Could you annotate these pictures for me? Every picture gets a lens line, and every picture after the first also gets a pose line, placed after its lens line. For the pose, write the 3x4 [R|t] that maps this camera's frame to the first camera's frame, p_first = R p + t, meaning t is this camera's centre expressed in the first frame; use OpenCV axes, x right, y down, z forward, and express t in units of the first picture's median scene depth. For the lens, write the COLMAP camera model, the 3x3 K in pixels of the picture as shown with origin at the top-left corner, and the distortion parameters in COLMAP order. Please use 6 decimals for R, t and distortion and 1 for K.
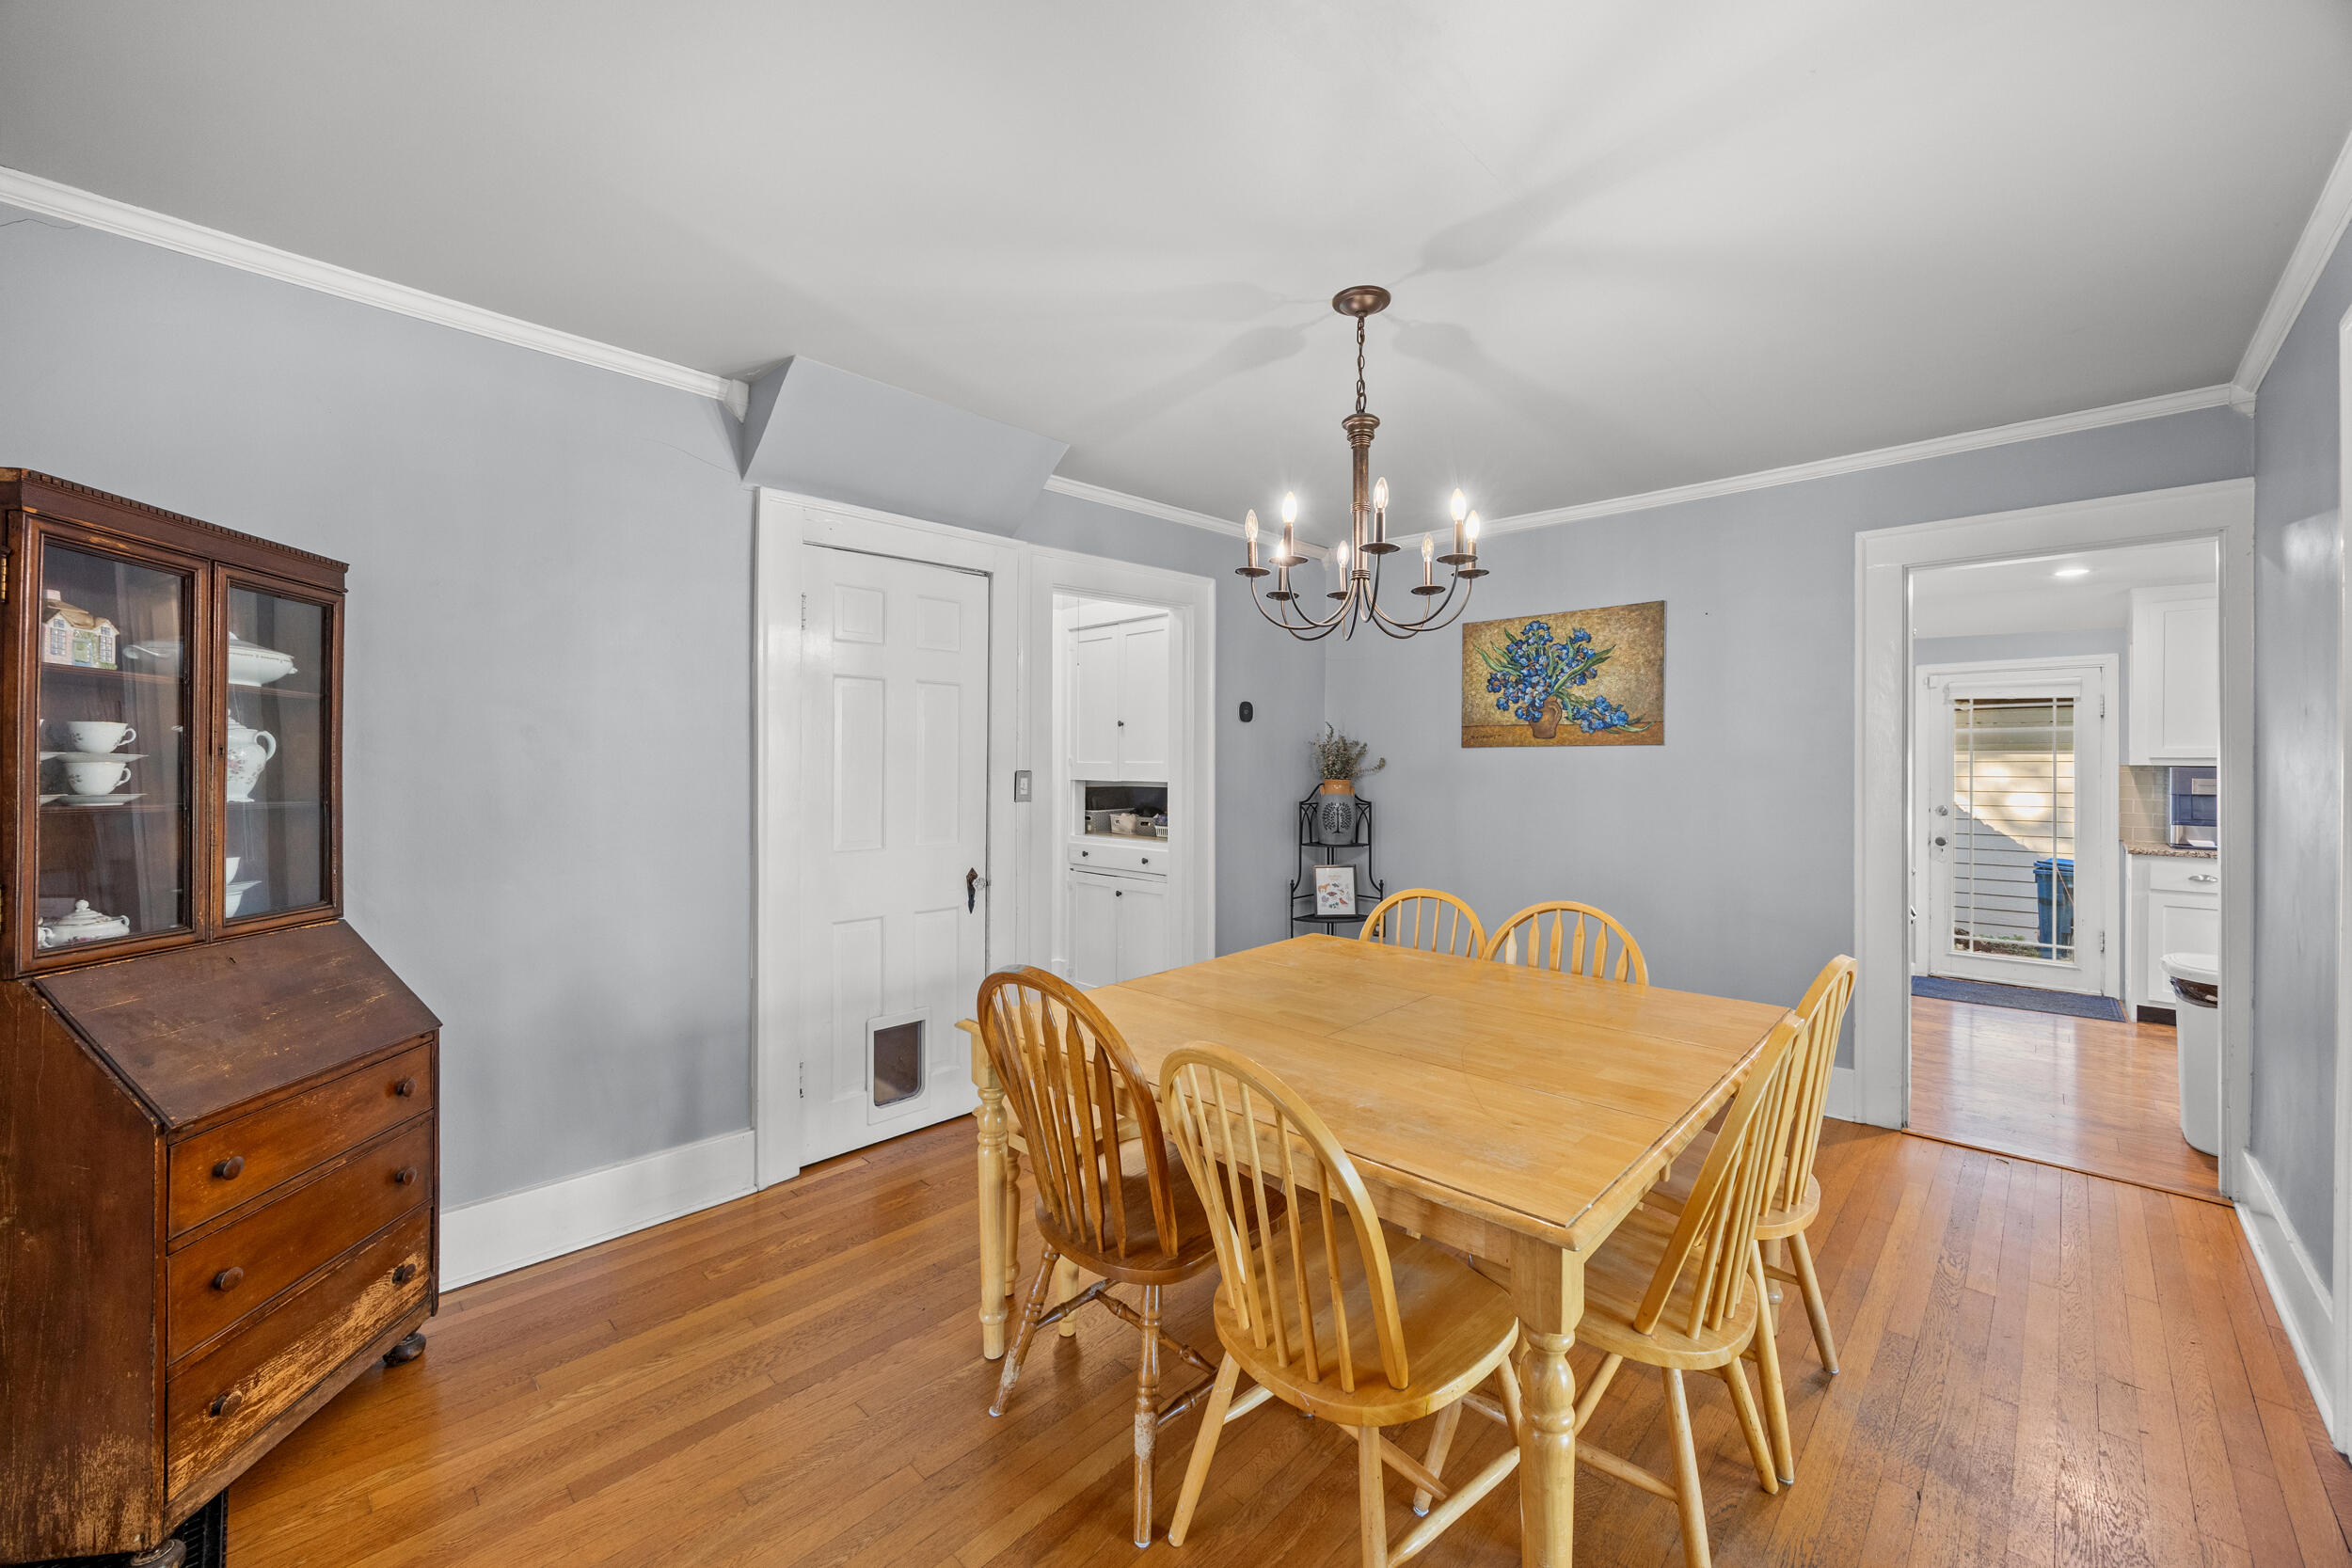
lens RADIAL K [[902.0, 0, 1176.1], [0, 902.0, 764.0], [0, 0, 1]] dist [0.001713, 0.000232]
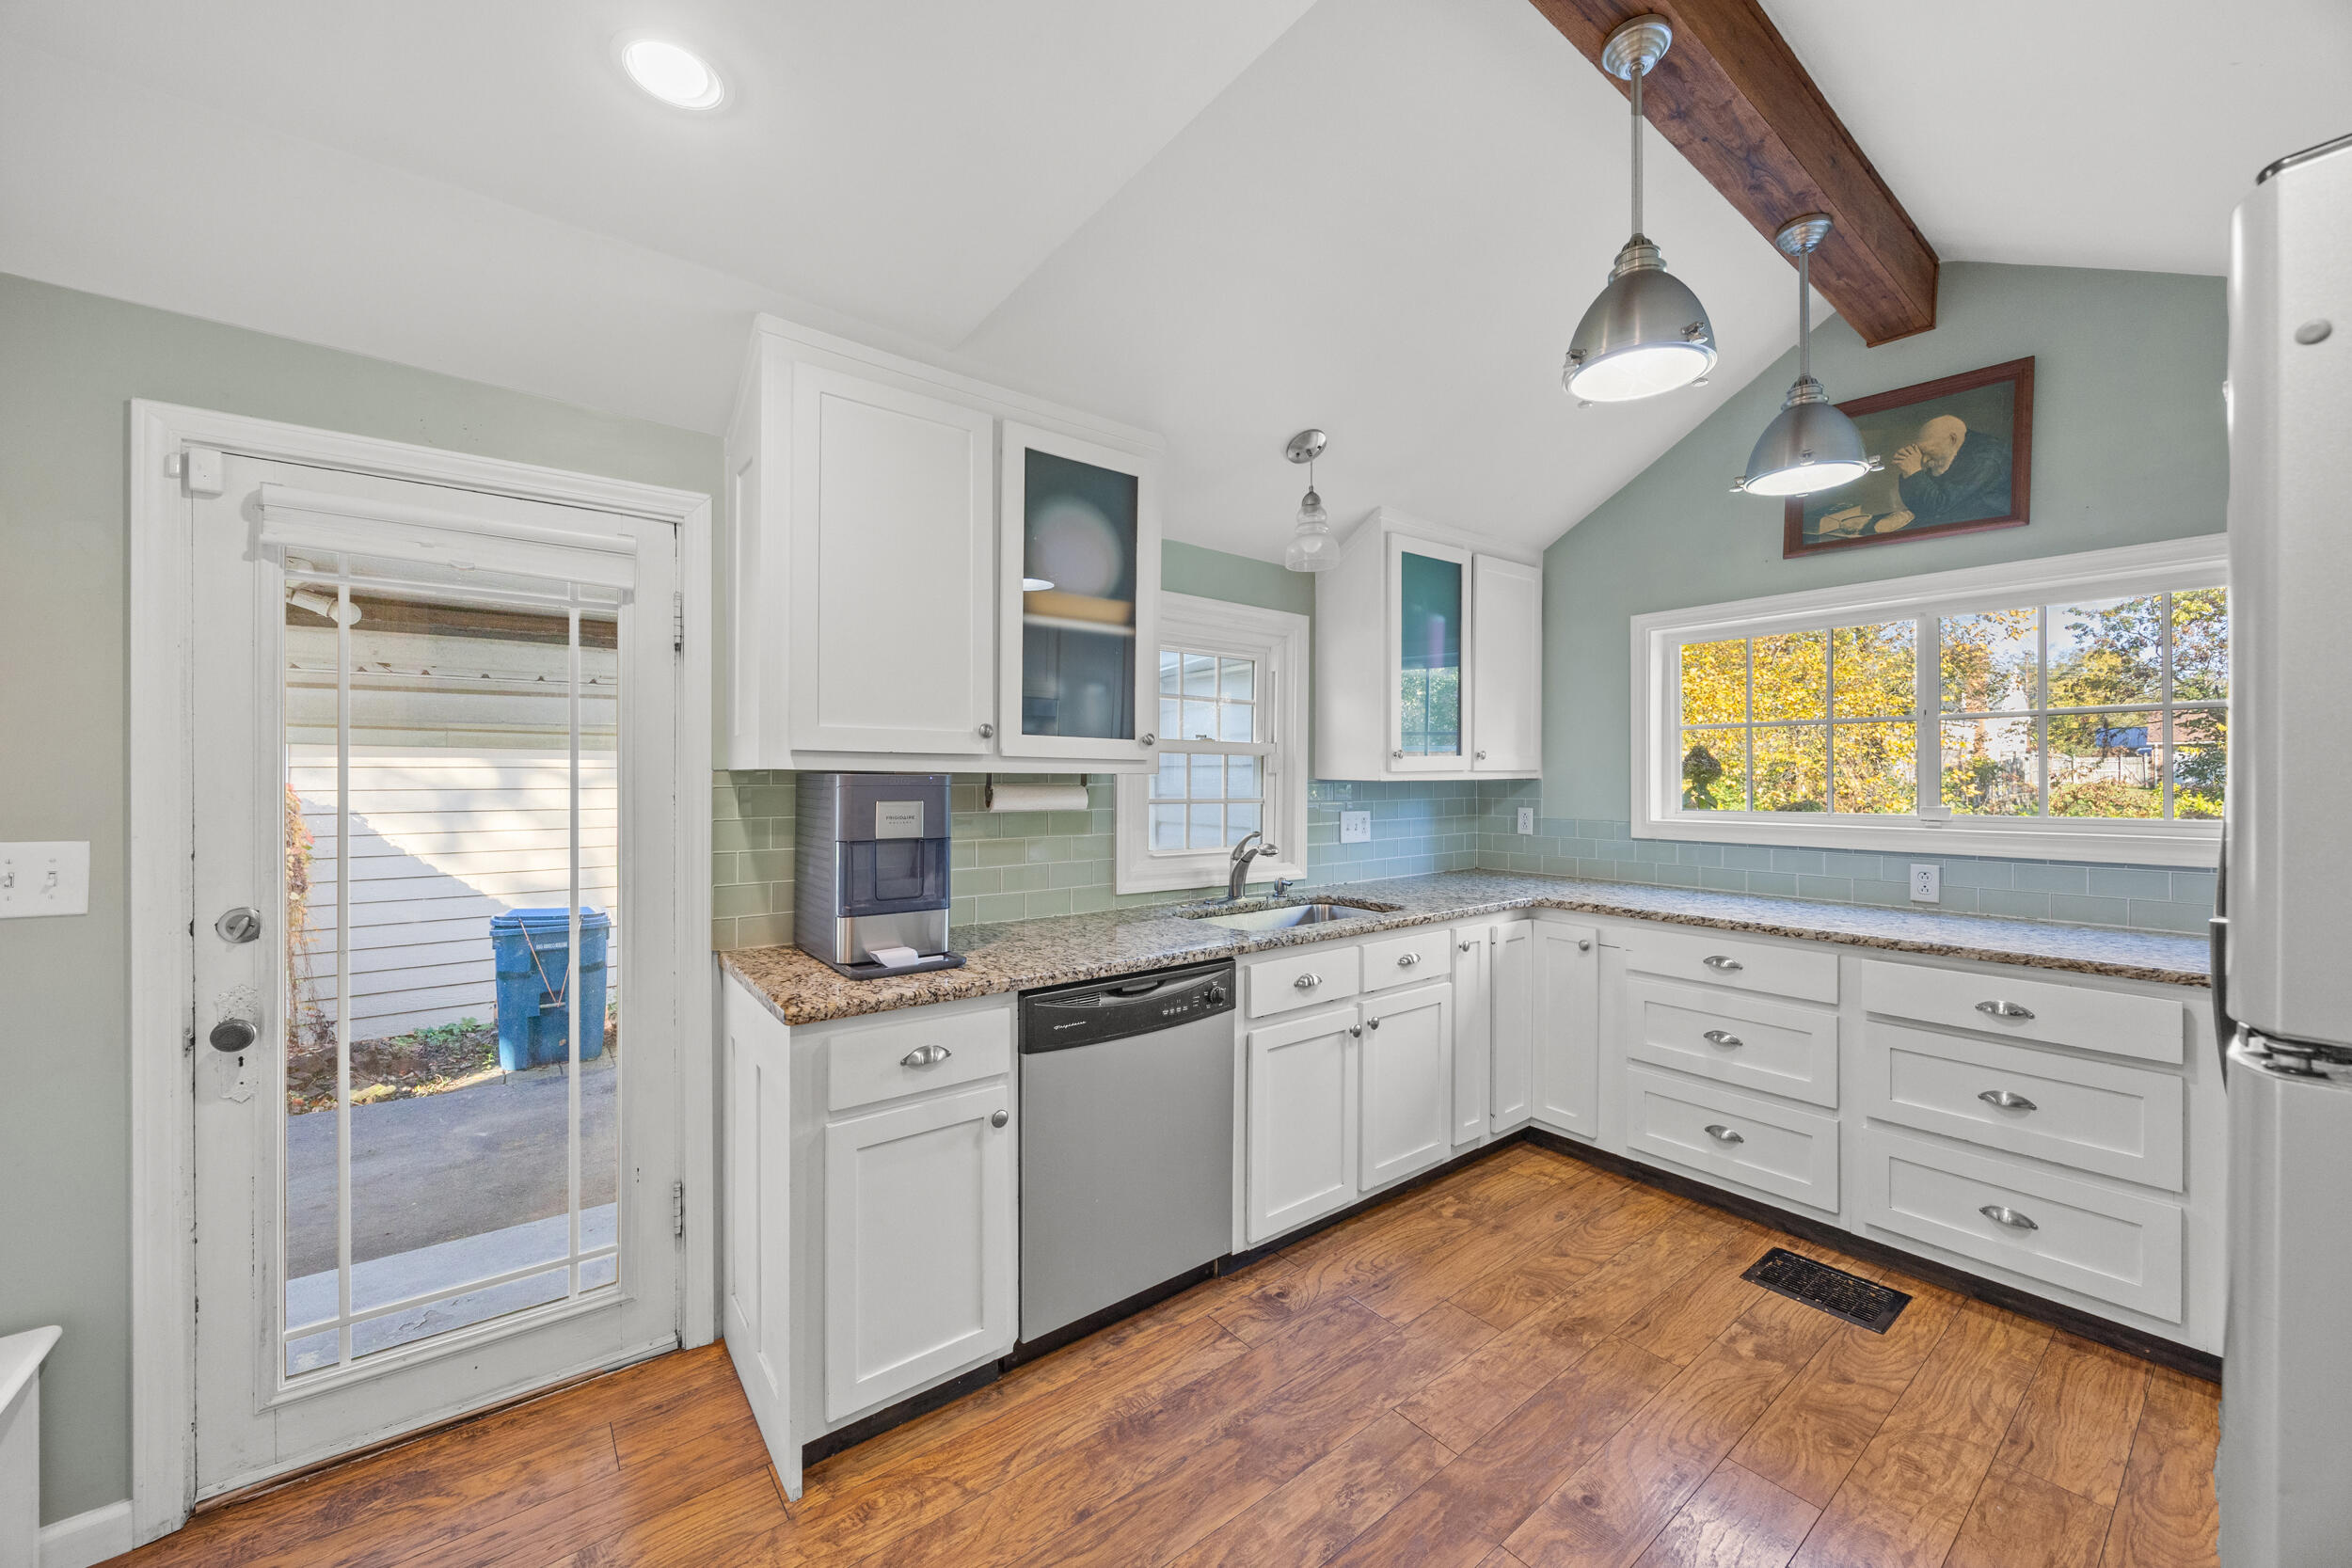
lens RADIAL K [[898.1, 0, 1179.1], [0, 898.1, 778.9], [0, 0, 1]] dist [0.000003, 0.000243]
pose [[0.148681, -0.007522, 0.988857, 0.653607], [0.000560, 0.999972, 0.007522, 0.003390], [-0.988885, -0.000565, 0.148681, 0.708692]]
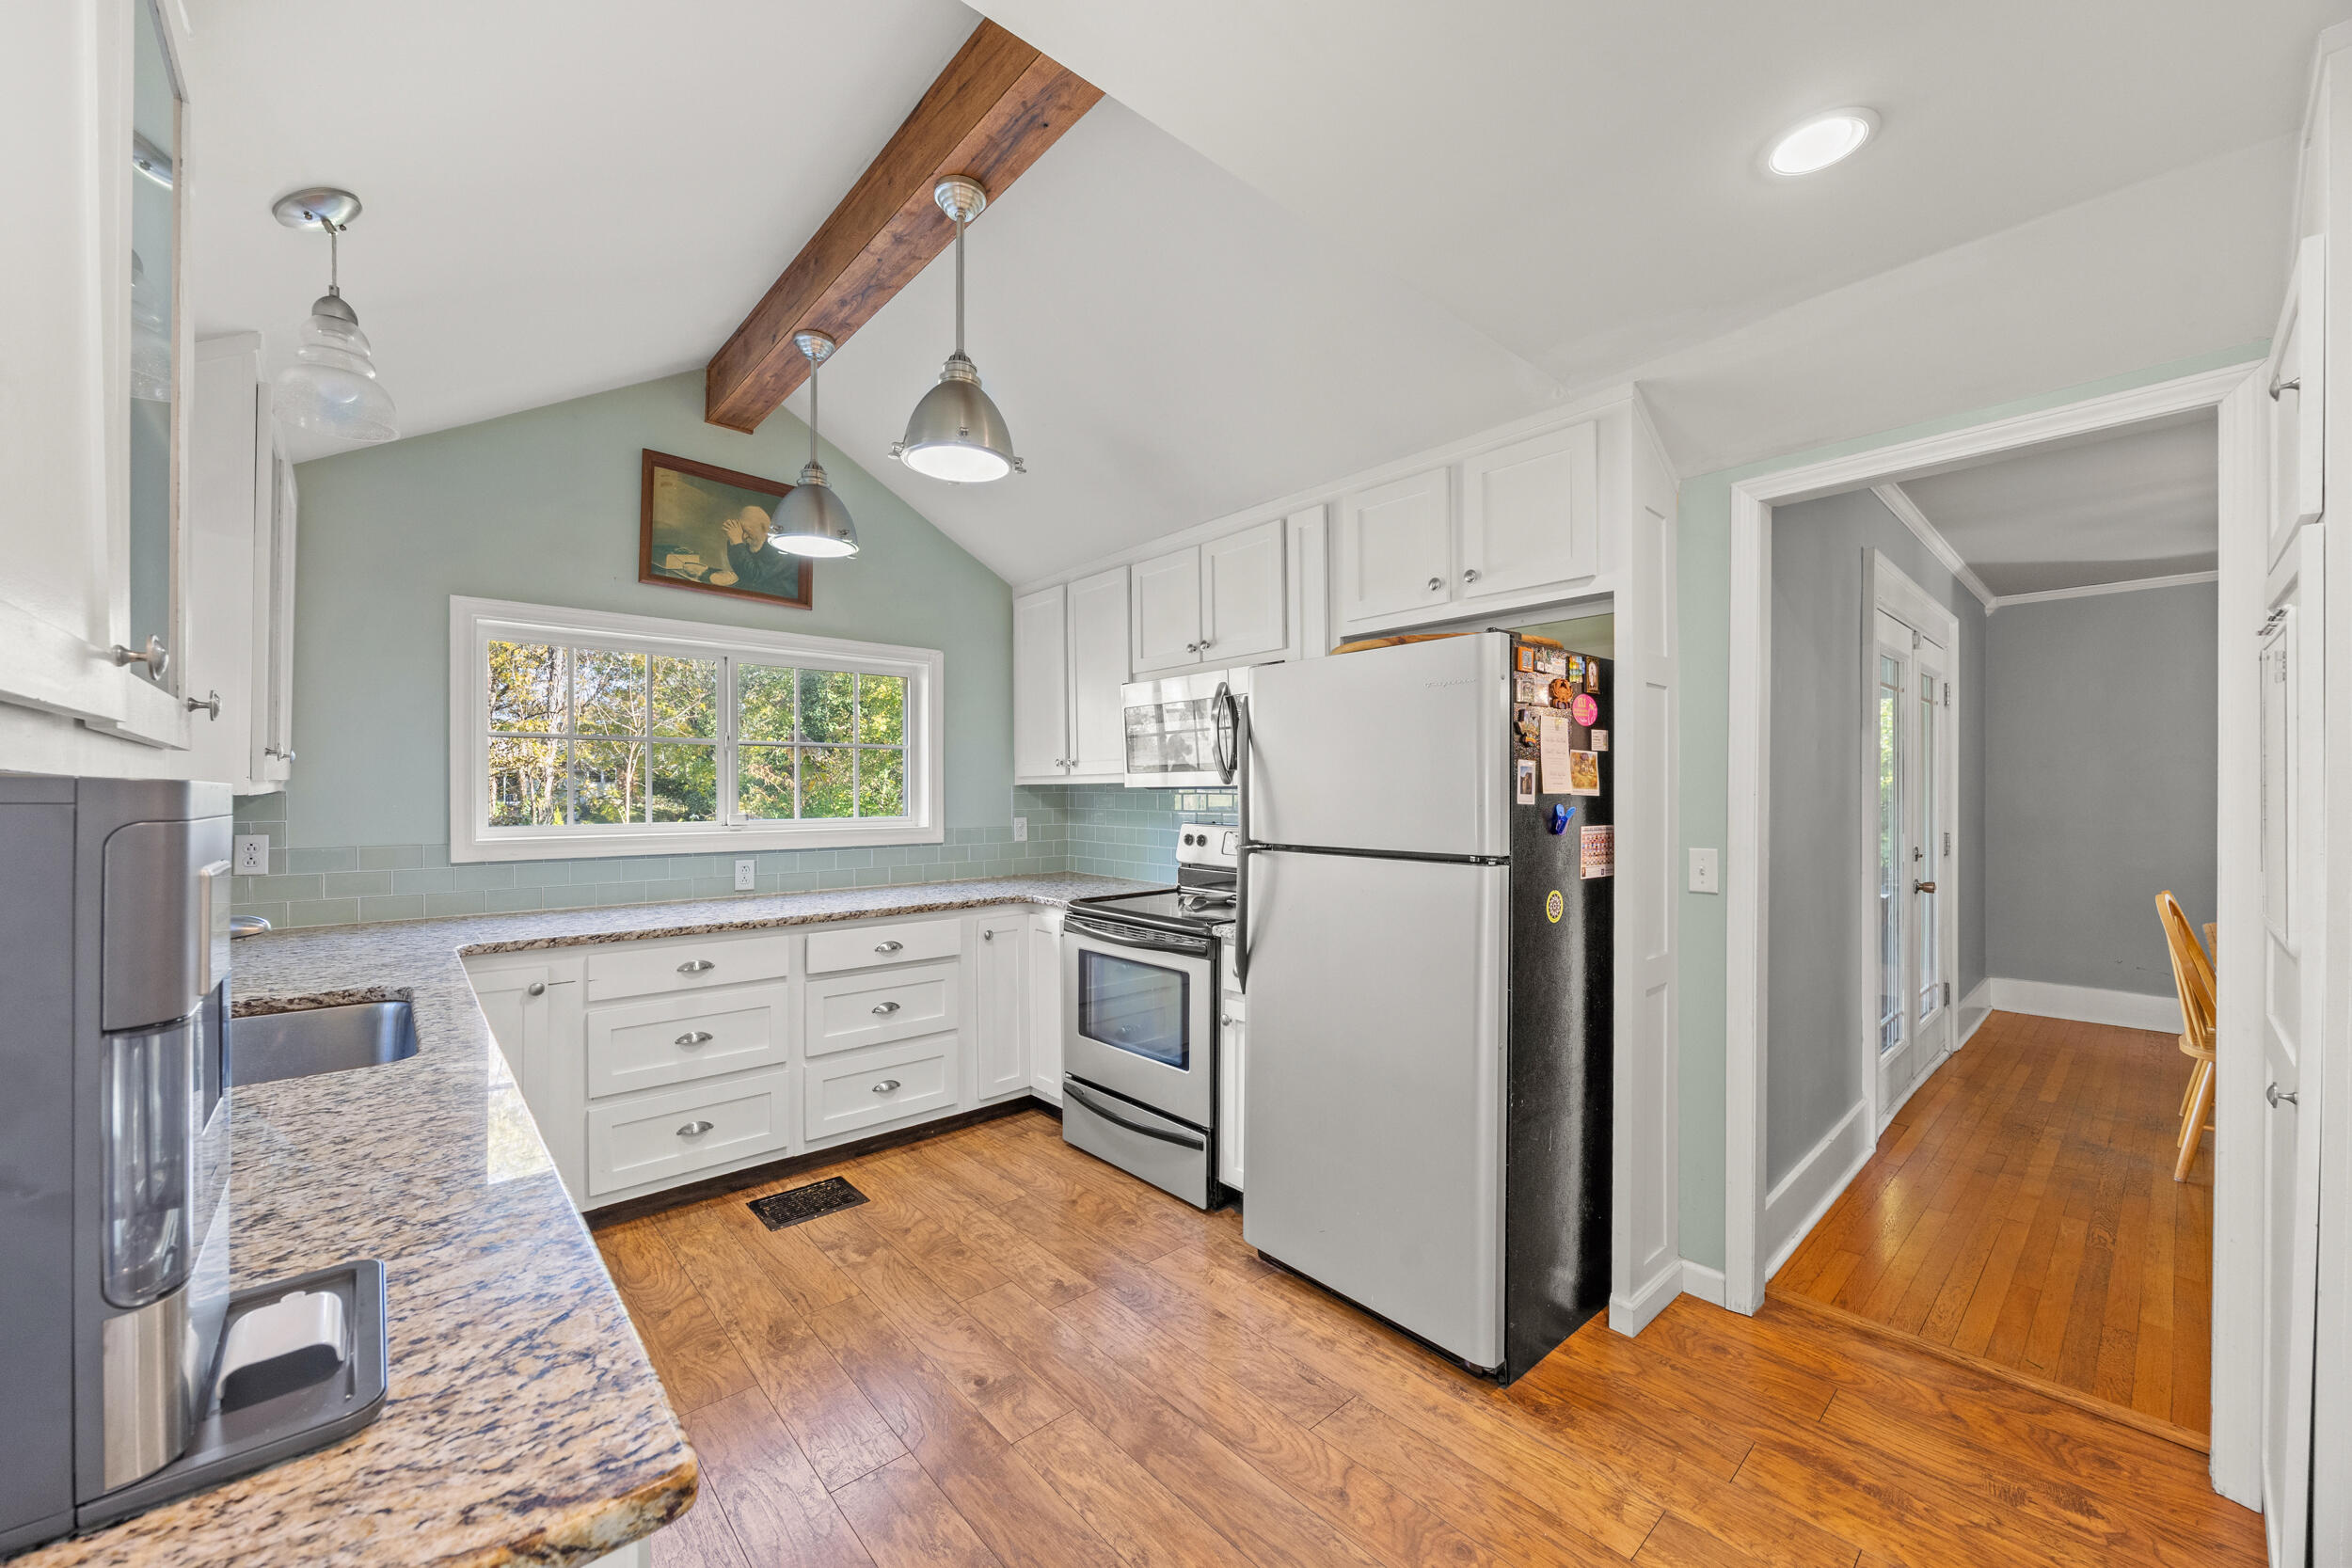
lens RADIAL K [[892.8, 0, 1183.9], [0, 892.8, 804.9], [0, 0, 1]] dist [-0.000467, -0.000015]
pose [[-0.997019, -0.006079, 0.076917, 1.148457], [-0.004917, 0.999871, 0.015284, 0.008507], [-0.077000, 0.014860, -0.996920, 1.338550]]
